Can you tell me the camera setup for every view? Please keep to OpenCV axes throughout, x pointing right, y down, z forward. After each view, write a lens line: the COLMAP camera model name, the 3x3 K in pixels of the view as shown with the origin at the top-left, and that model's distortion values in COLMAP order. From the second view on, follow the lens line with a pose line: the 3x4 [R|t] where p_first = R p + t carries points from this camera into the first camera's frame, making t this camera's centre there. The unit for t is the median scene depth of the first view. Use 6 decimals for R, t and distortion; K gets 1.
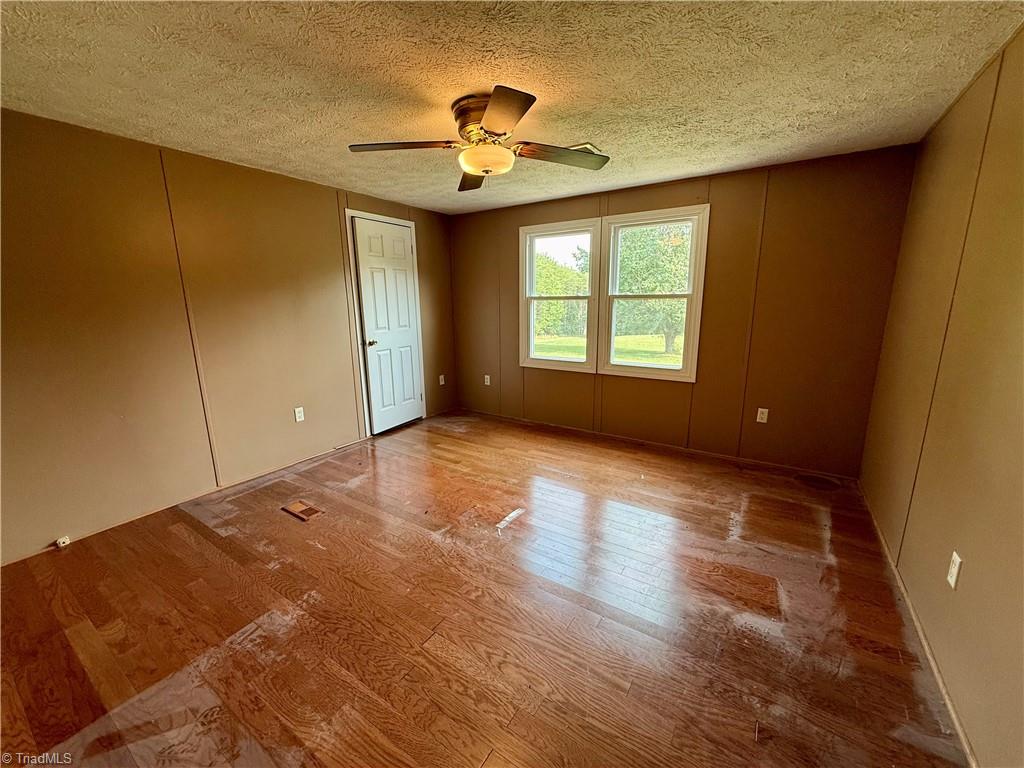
lens RADIAL K [[406.6, 0, 504.2], [0, 406.6, 383.4], [0, 0, 1]] dist [-0.001272, -0.000335]
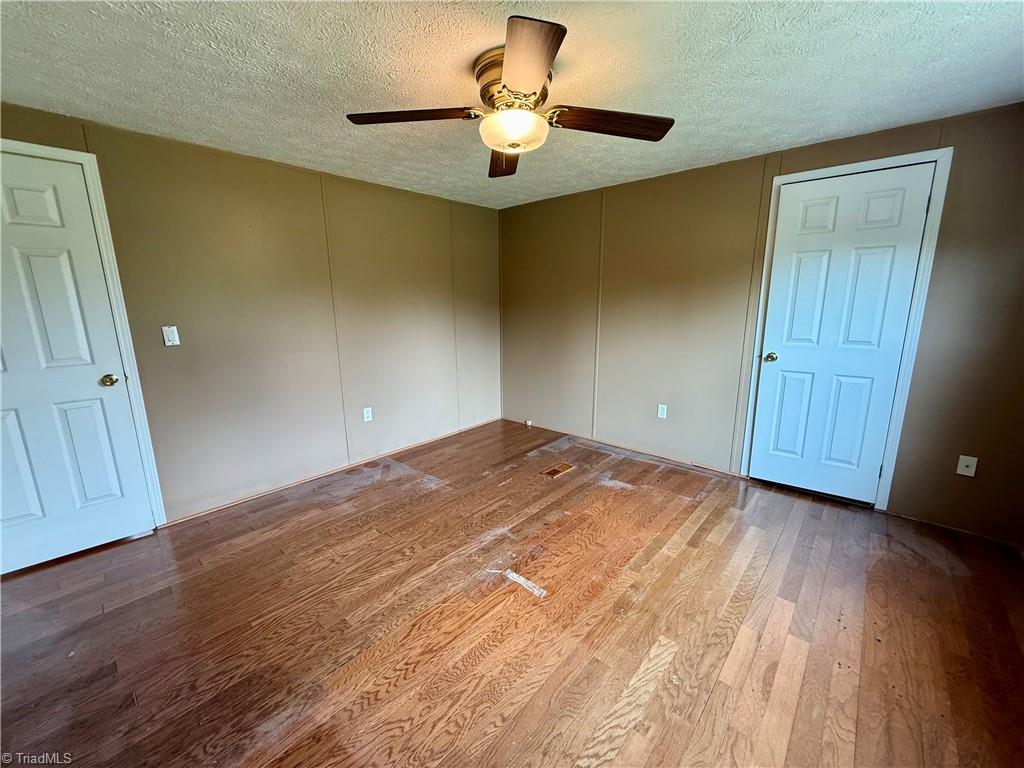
lens RADIAL K [[406.6, 0, 510.9], [0, 406.6, 381.0], [0, 0, 1]] dist [-0.001272, -0.000335]
pose [[-0.132327, 0.210019, -0.968701, 0.629749], [-0.193354, 0.953052, 0.233039, -0.194975], [0.972165, 0.218139, -0.085506, 0.870576]]
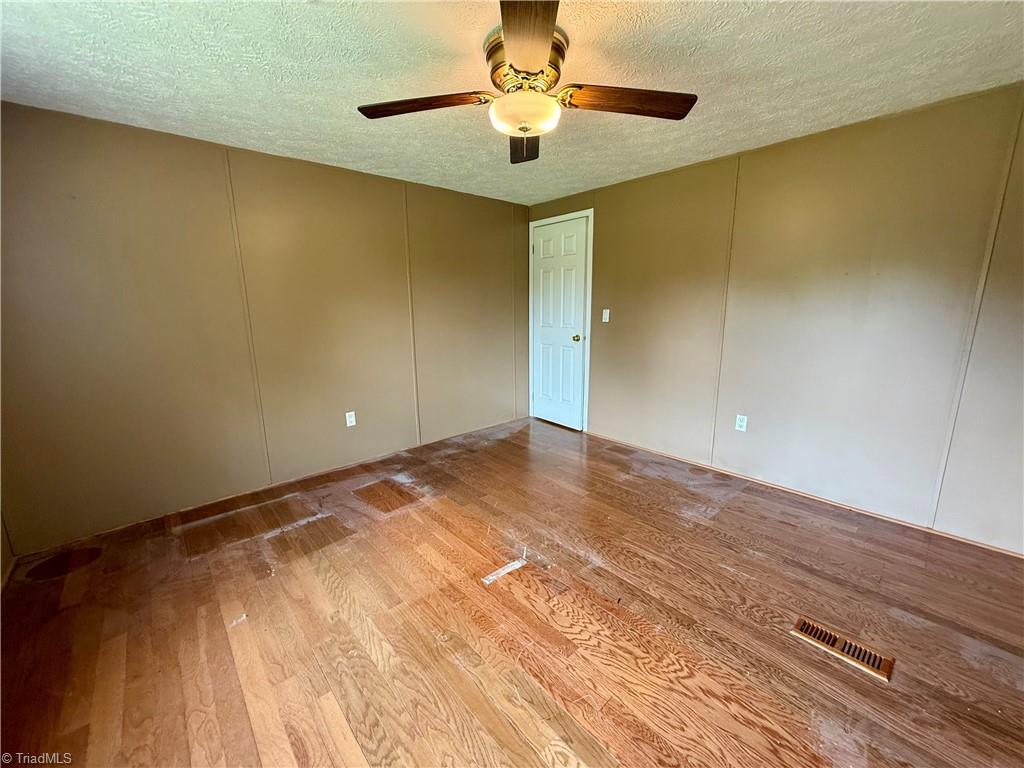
lens RADIAL K [[406.6, 0, 511.7], [0, 406.6, 385.4], [0, 0, 1]] dist [-0.001272, -0.000335]
pose [[-0.971407, -0.025097, 0.236090, -0.158487], [0.071838, 0.916714, 0.393033, -0.281553], [-0.226291, 0.398755, -0.888700, 1.414782]]
